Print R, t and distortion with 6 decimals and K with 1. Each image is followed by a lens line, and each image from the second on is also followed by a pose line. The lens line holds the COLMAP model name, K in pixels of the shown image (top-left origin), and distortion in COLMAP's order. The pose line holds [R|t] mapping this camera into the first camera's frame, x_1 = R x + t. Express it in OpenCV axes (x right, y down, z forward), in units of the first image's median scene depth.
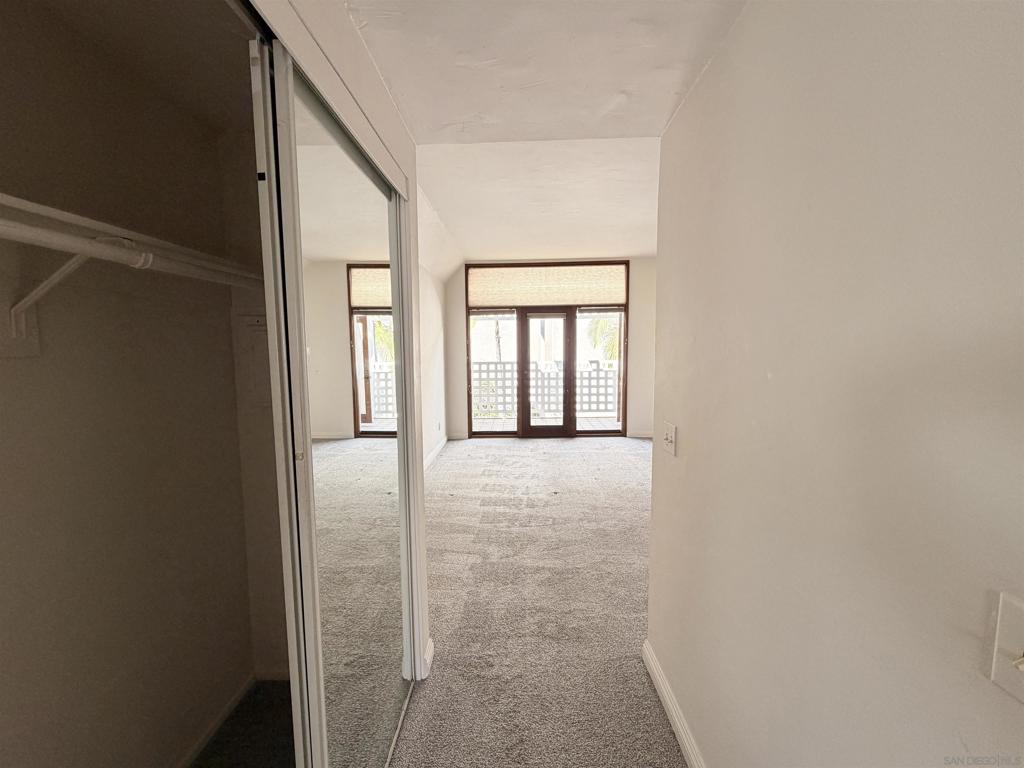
lens RADIAL K [[412.5, 0, 505.9], [0, 412.5, 383.7], [0, 0, 1]] dist [0.000747, 0.002627]
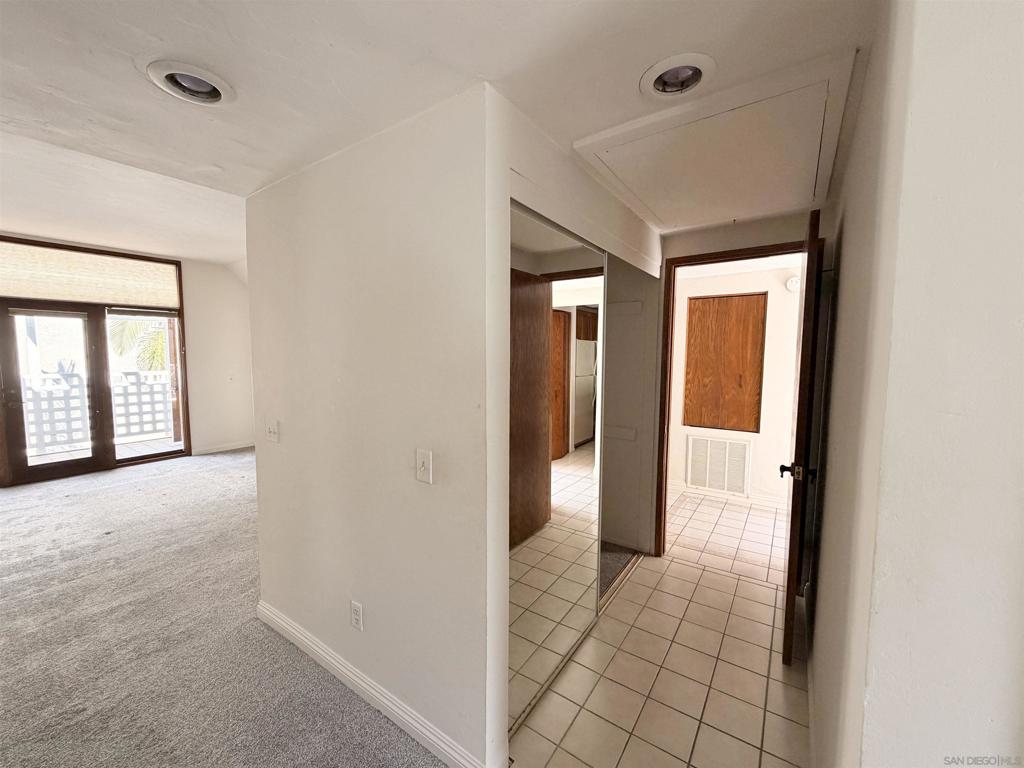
lens RADIAL K [[412.5, 0, 505.9], [0, 412.5, 383.7], [0, 0, 1]] dist [0.000747, 0.002627]
pose [[0.559489, -0.049029, 0.827386, -0.097838], [0.064581, 0.997793, 0.015456, 0.002897], [-0.826318, 0.044786, 0.561421, -0.133260]]
